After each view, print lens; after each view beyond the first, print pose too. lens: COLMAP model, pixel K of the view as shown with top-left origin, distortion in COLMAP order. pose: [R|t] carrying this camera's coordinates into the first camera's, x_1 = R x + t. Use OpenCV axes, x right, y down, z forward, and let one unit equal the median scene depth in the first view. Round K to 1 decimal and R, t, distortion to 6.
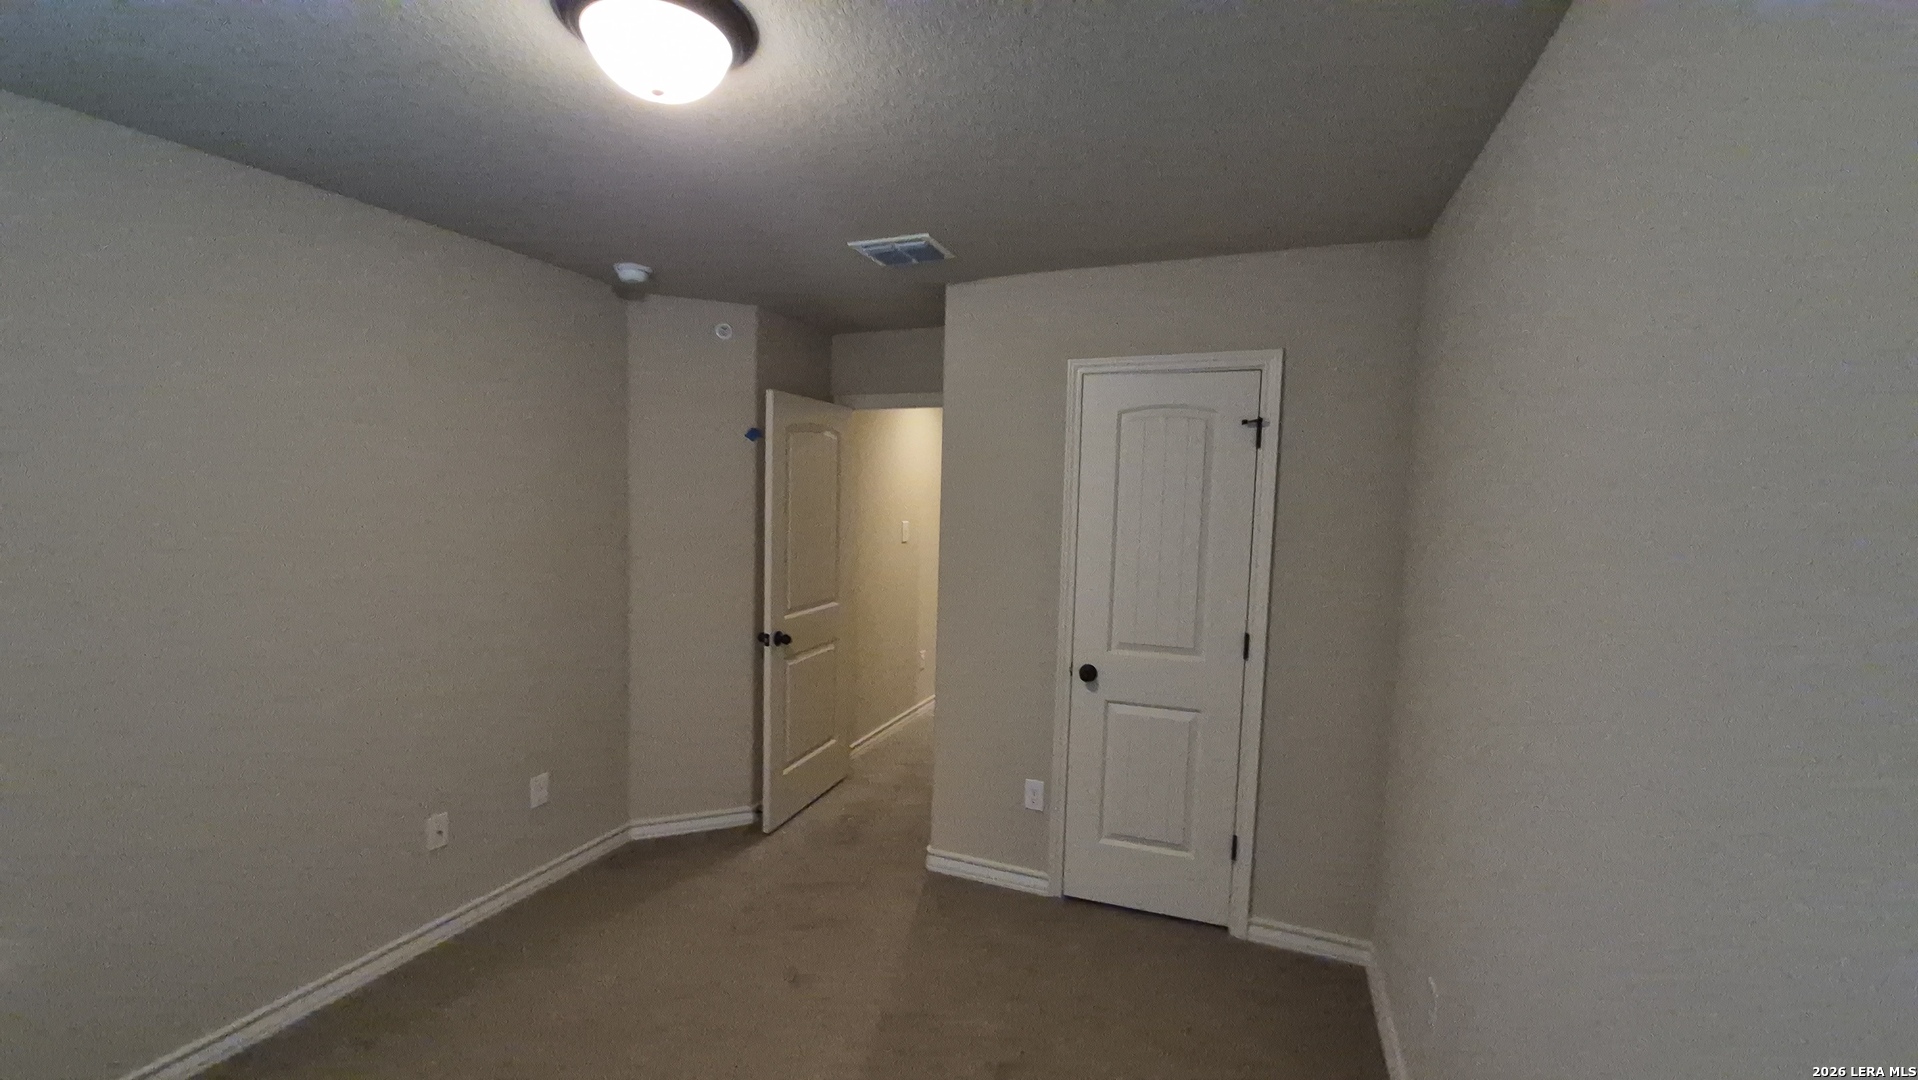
lens RADIAL K [[767.1, 0, 948.0], [0, 767.1, 547.1], [0, 0, 1]] dist [-0.000427, -0.000140]
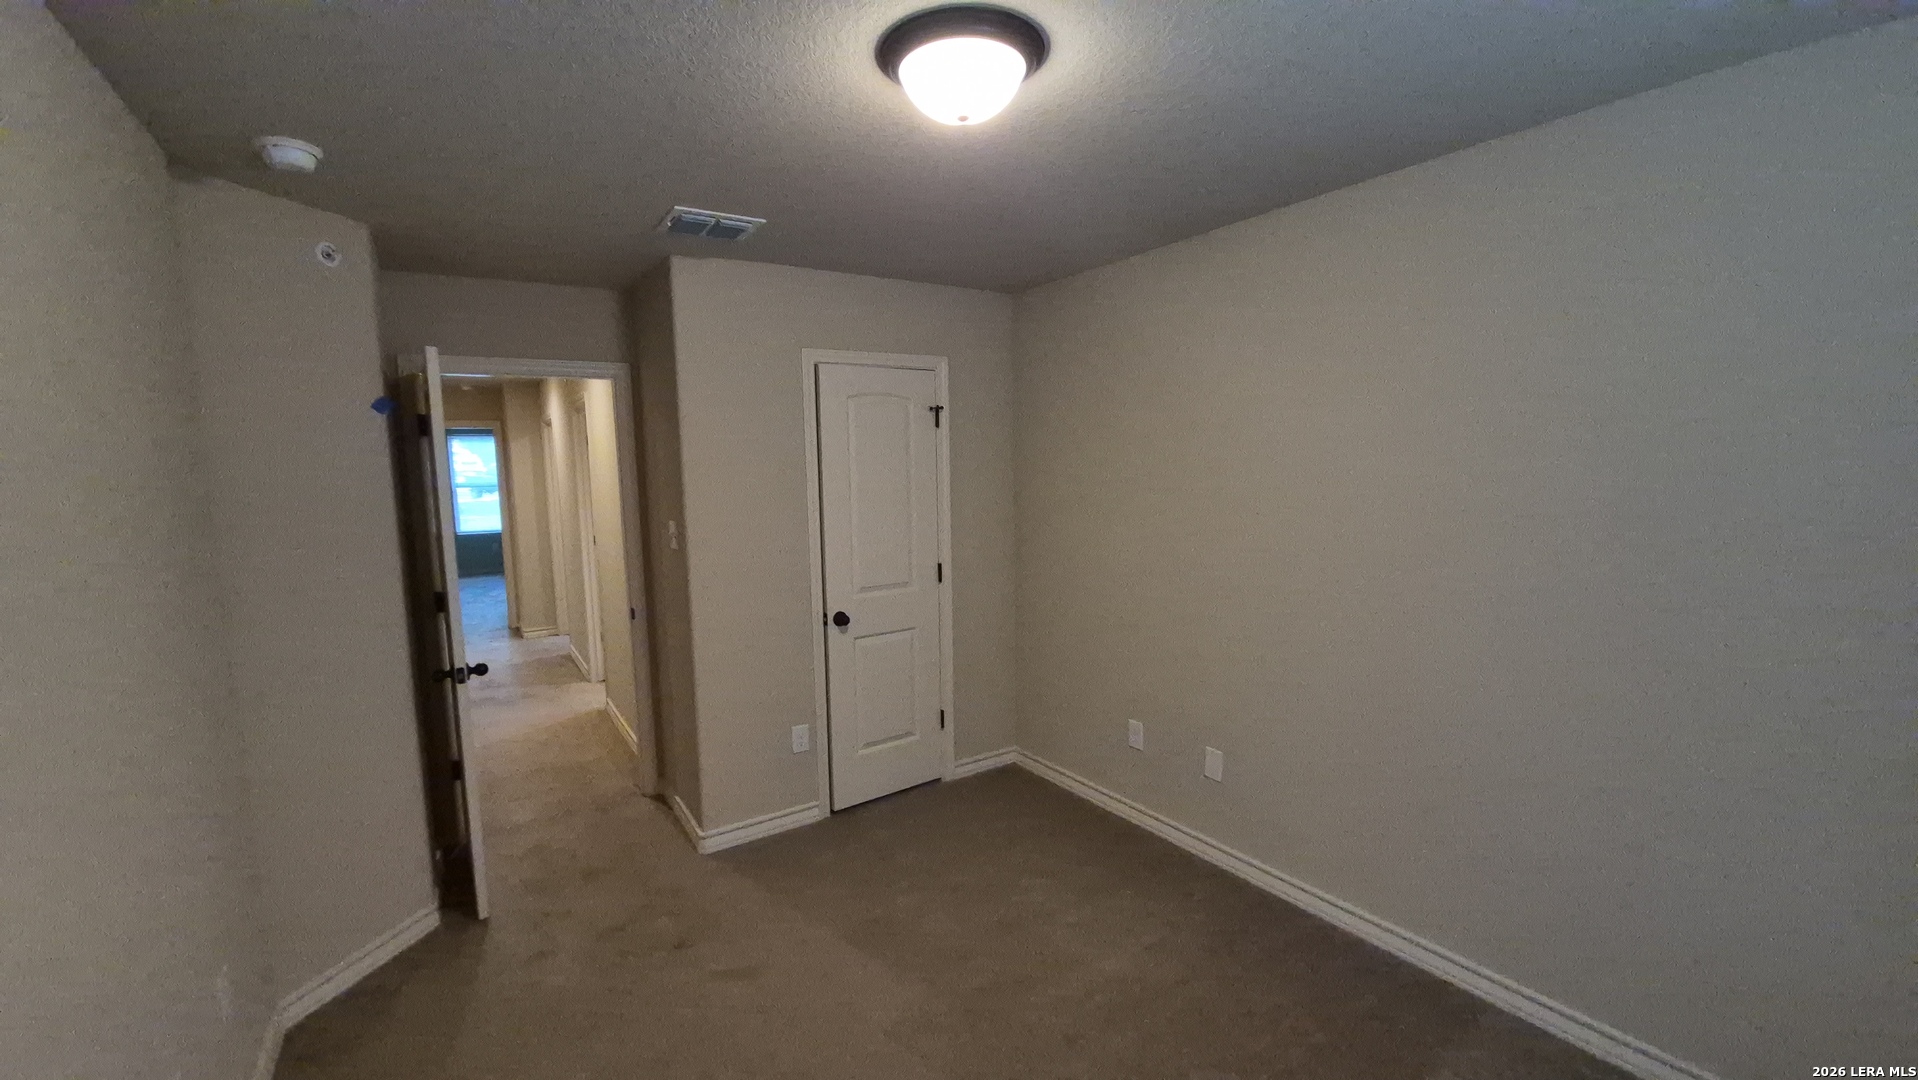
lens RADIAL K [[767.9, 0, 946.5], [0, 767.9, 551.2], [0, 0, 1]] dist [-0.018582, -0.000320]
pose [[0.560006, -0.129170, 0.818357, -0.699420], [0.092870, 0.991333, 0.092921, -0.034201], [-0.823267, 0.023964, 0.567148, 0.200228]]
